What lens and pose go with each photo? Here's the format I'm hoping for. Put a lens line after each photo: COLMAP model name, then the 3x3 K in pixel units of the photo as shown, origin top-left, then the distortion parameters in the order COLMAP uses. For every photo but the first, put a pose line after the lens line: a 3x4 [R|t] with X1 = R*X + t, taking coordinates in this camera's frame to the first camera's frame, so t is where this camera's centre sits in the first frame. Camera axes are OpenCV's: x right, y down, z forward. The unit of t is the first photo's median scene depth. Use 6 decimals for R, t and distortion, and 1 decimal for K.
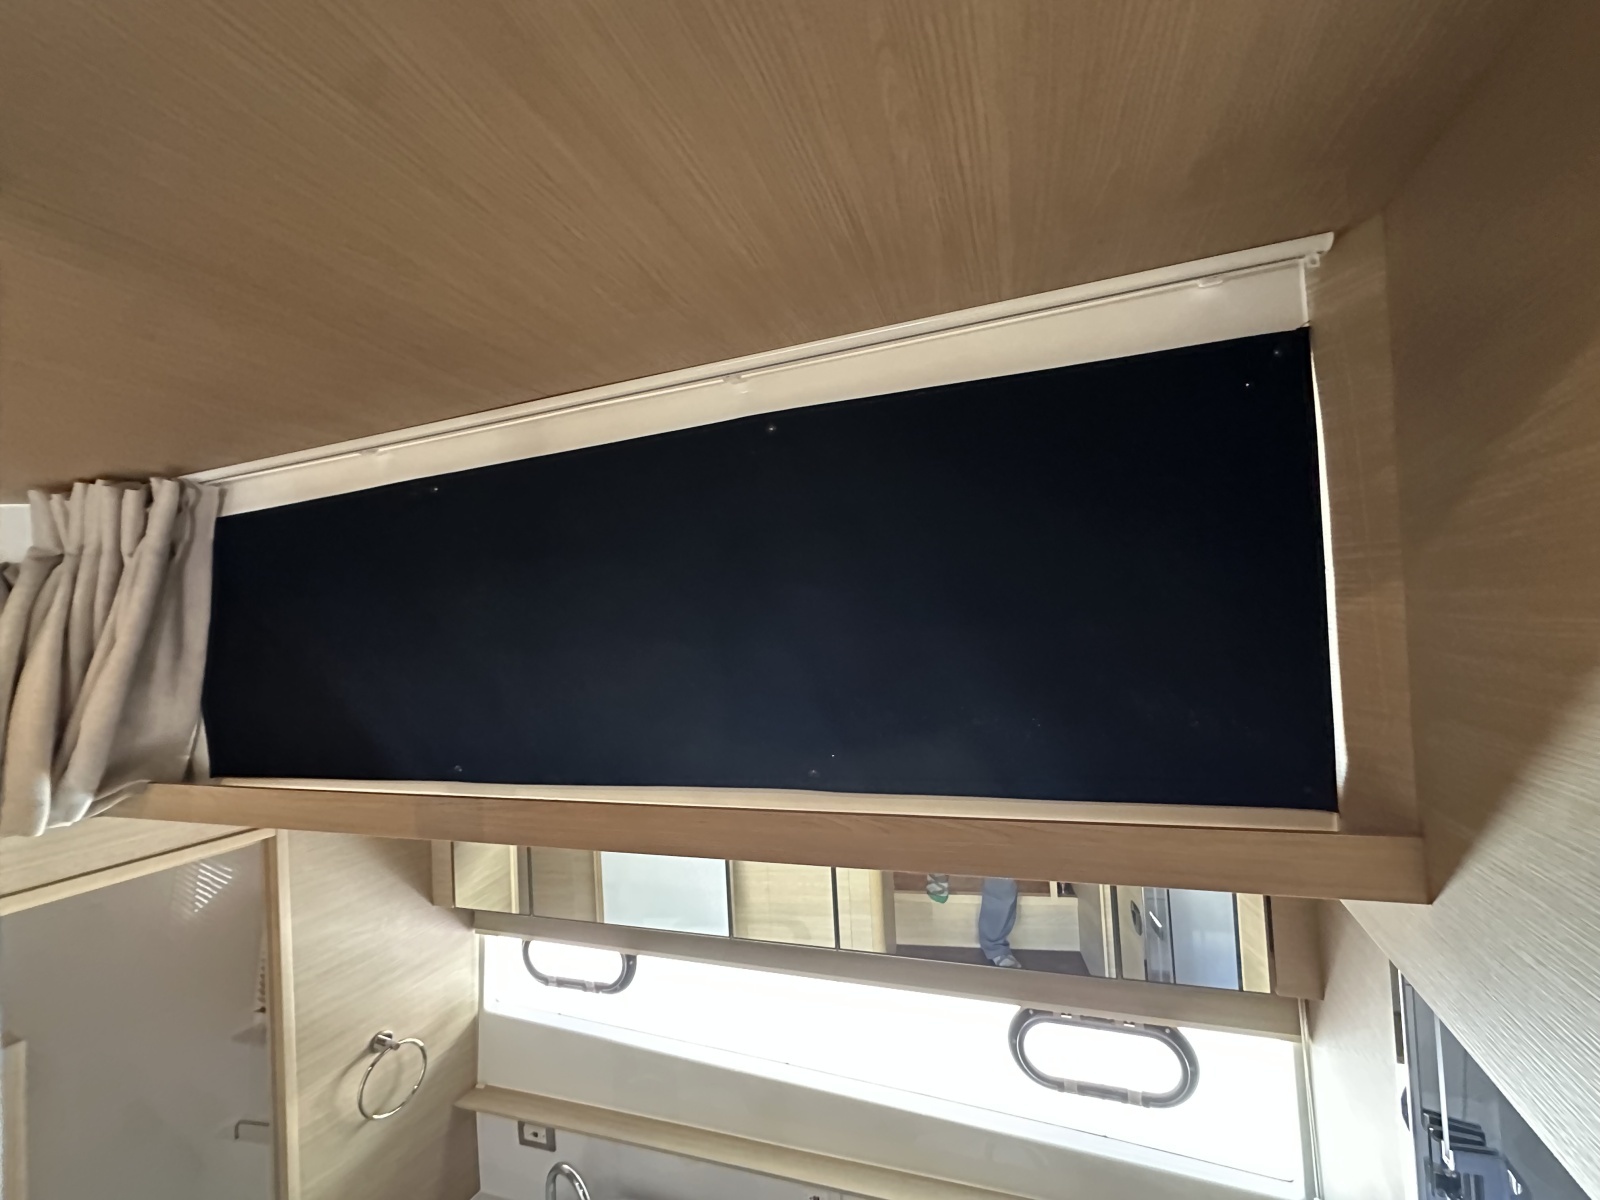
lens RADIAL K [[640.3, 0, 802.9], [0, 640.3, 606.7], [0, 0, 1]] dist [-0.006600, 0.001320]
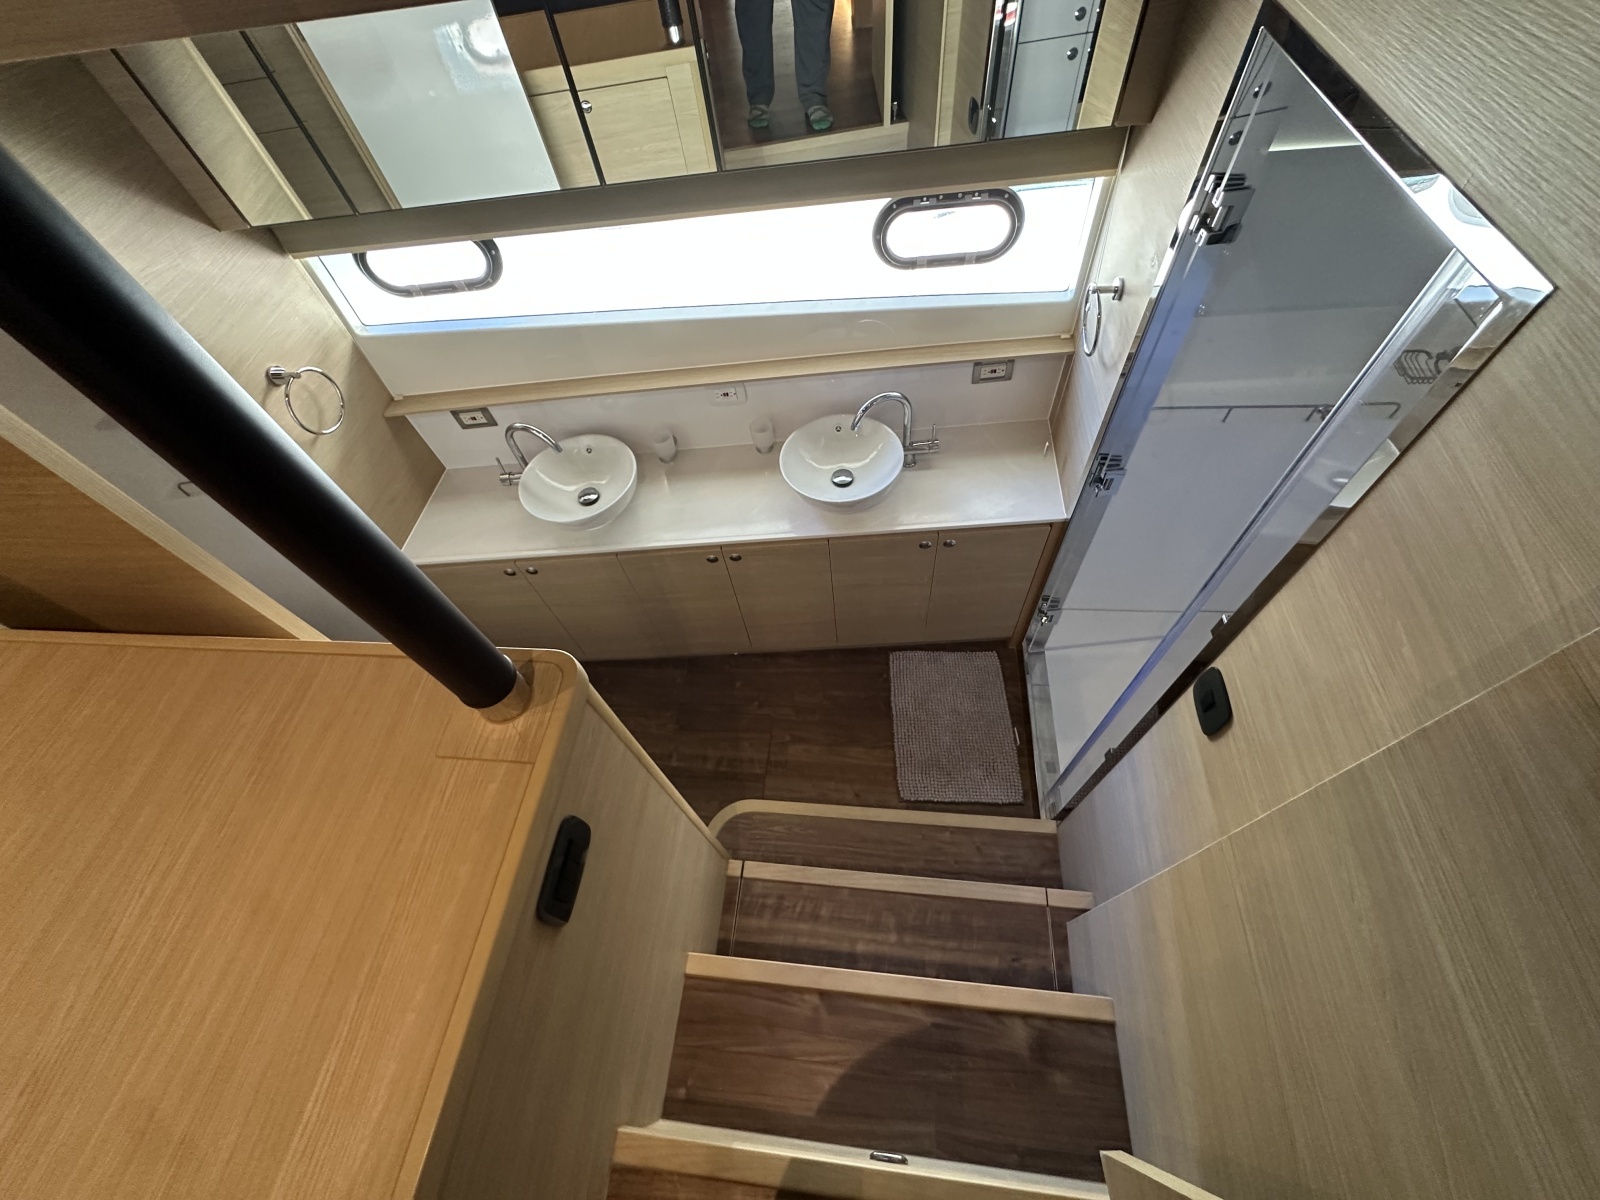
lens RADIAL K [[640.3, 0, 800.2], [0, 640.3, 595.5], [0, 0, 1]] dist [-0.006600, 0.001320]
pose [[0.949413, -0.282481, 0.137182, -0.115494], [0.042924, 0.549480, 0.834403, 0.073712], [-0.311082, -0.786305, 0.533809, -0.050913]]
